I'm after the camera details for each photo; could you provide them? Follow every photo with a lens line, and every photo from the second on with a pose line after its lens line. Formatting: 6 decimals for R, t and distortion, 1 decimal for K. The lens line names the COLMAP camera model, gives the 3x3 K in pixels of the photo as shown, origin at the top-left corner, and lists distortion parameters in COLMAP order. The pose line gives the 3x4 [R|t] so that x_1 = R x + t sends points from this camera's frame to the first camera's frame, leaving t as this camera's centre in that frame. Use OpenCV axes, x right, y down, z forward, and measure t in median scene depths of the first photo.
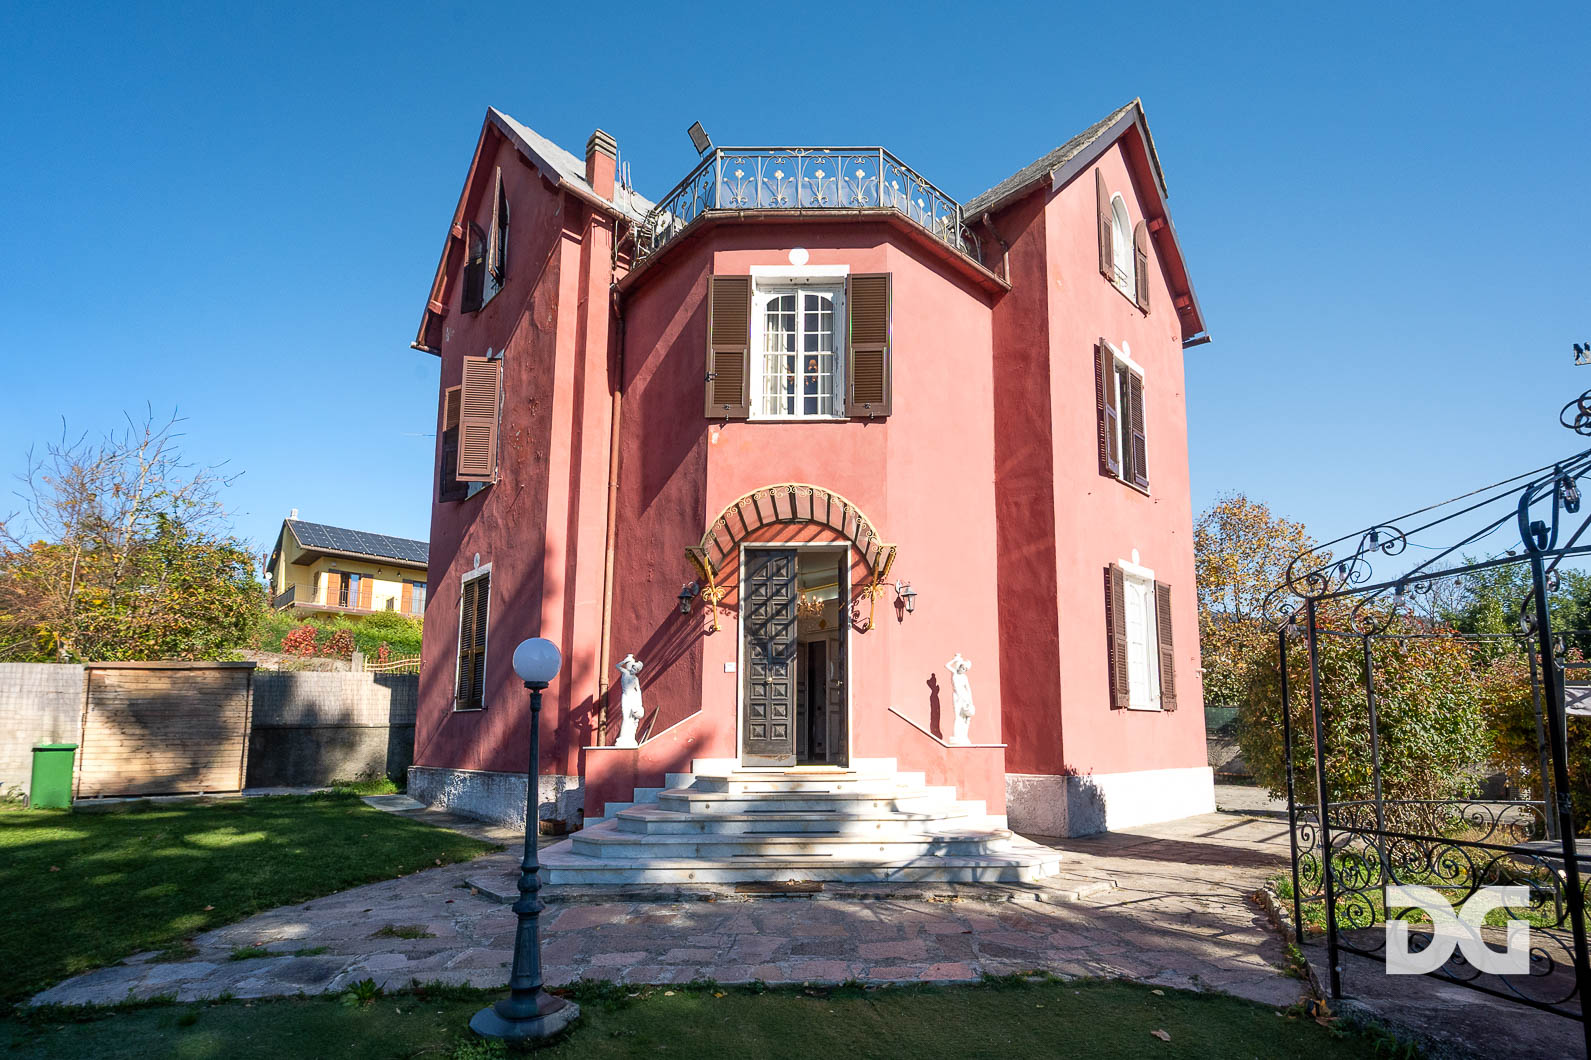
lens RADIAL K [[820.2, 0, 794.9], [0, 820.2, 628.5], [0, 0, 1]] dist [-0.000722, -0.000078]
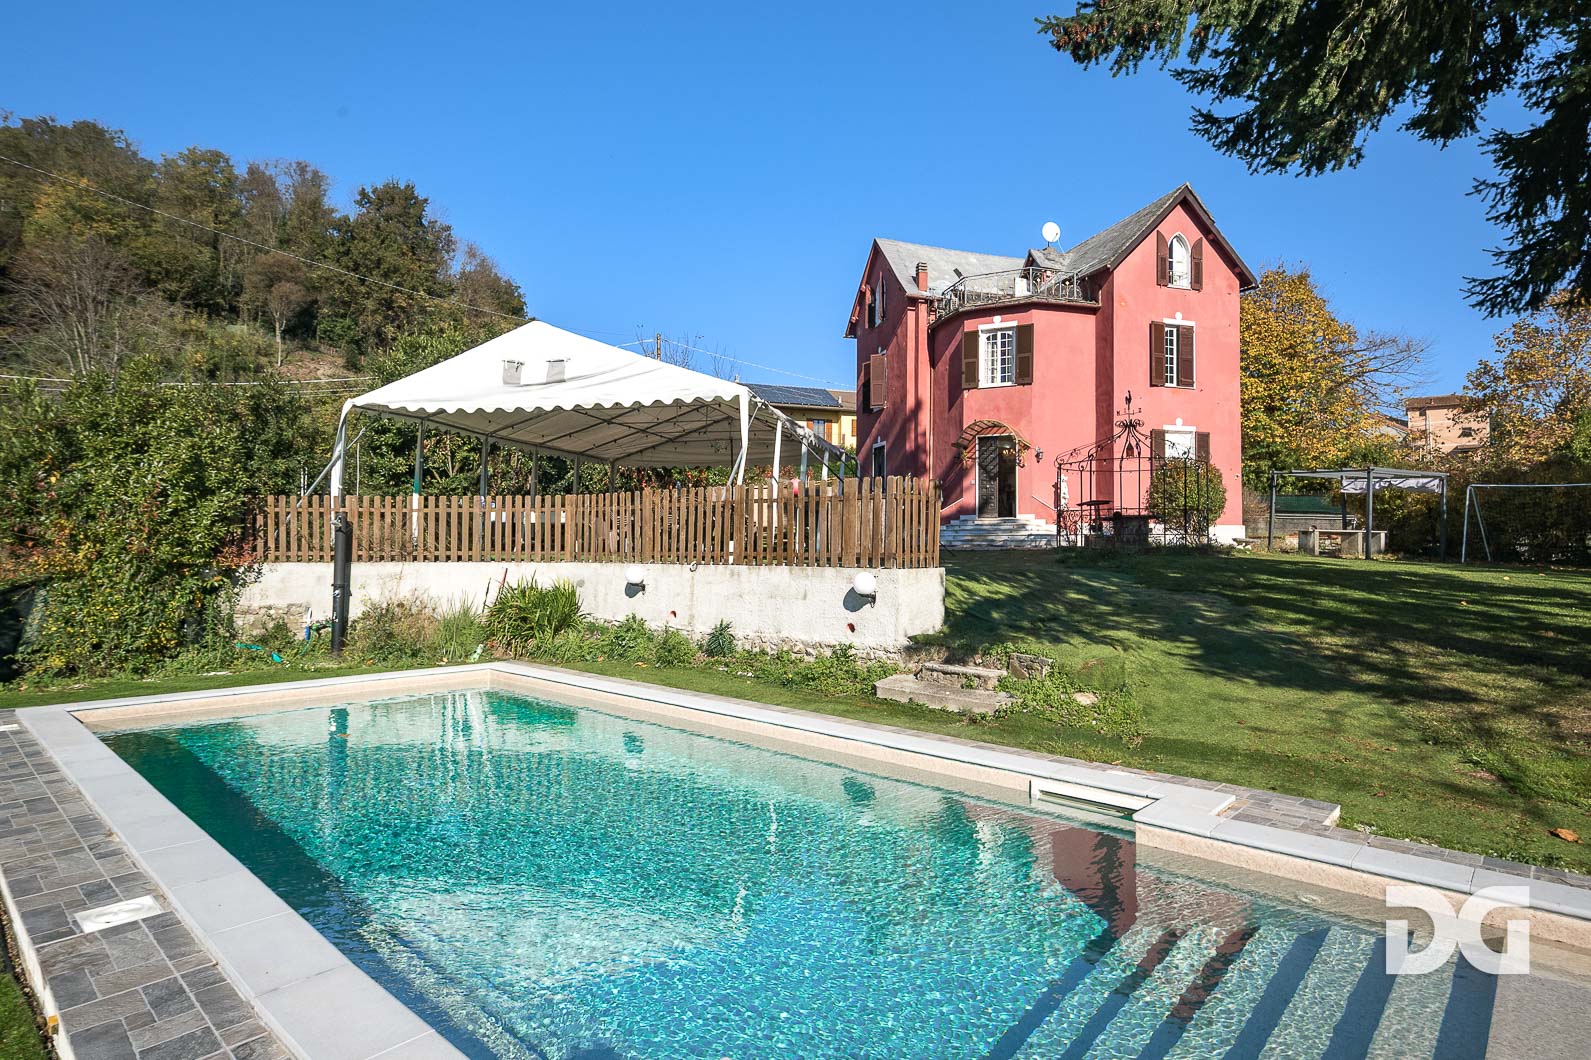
lens RADIAL K [[838.9, 0, 795.5], [0, 838.9, 530.0], [0, 0, 1]] dist [-0.003805, -0.000979]
pose [[0.904277, -0.008186, -0.426868, 0.523409], [0.055781, 0.993511, 0.099114, -0.094204], [0.423287, -0.113438, 0.898866, -1.609723]]
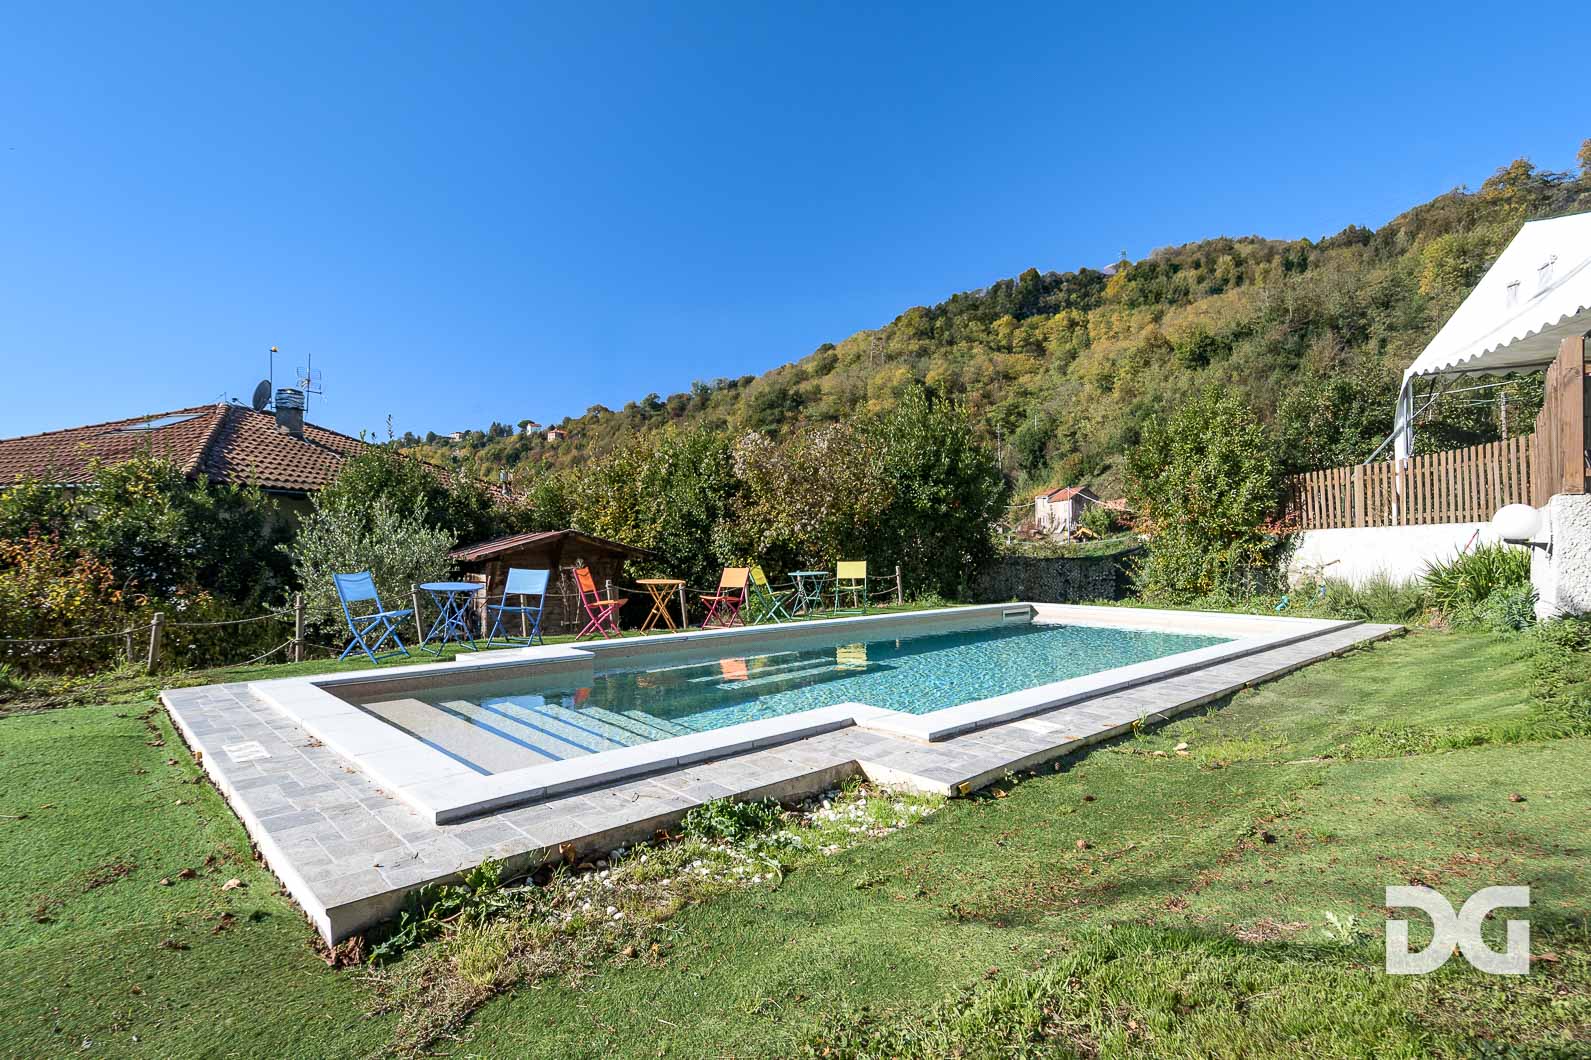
lens RADIAL K [[784.9, 0, 808.0], [0, 784.9, 535.3], [0, 0, 1]] dist [-0.001031, 0.000070]
pose [[-0.491493, -0.016808, -0.870719, 0.866633], [0.121704, 0.988677, -0.087783, 0.036782], [0.862336, -0.149115, -0.483882, -1.011258]]
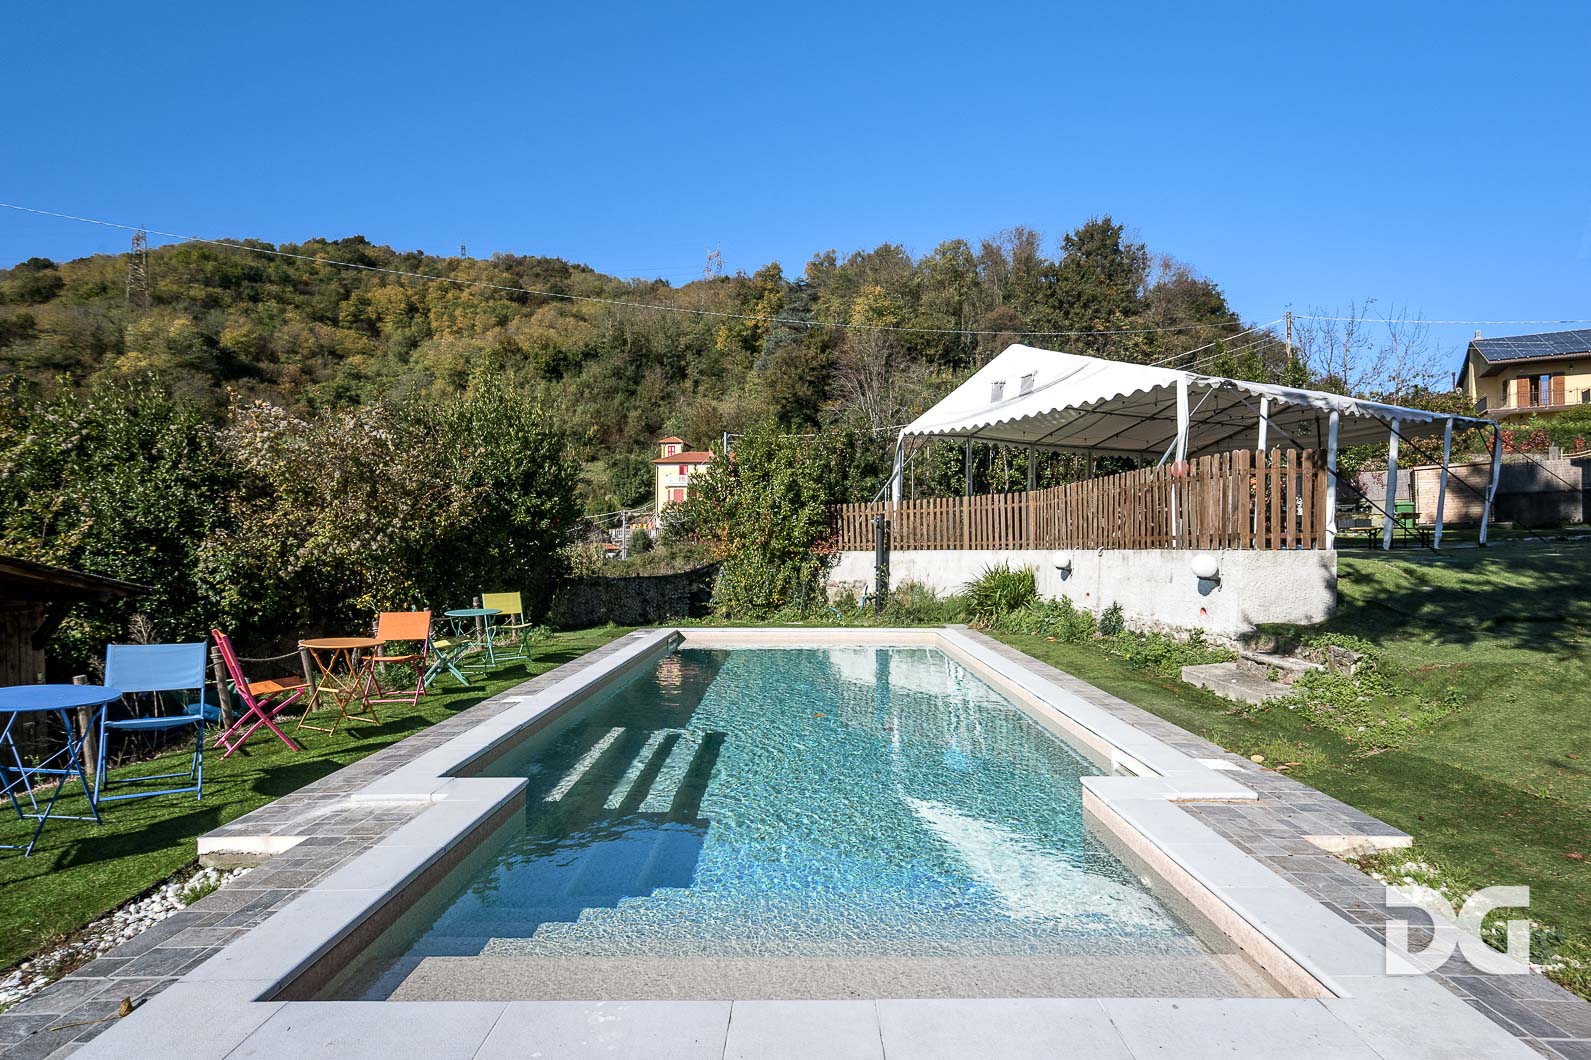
lens RADIAL K [[794.7, 0, 818.1], [0, 794.7, 531.0], [0, 0, 1]] dist [-0.002434, -0.000644]
pose [[0.306708, -0.025867, -0.951452, 0.827930], [0.133850, 0.990869, 0.016209, -0.050637], [0.942345, -0.132324, 0.307369, -1.422437]]
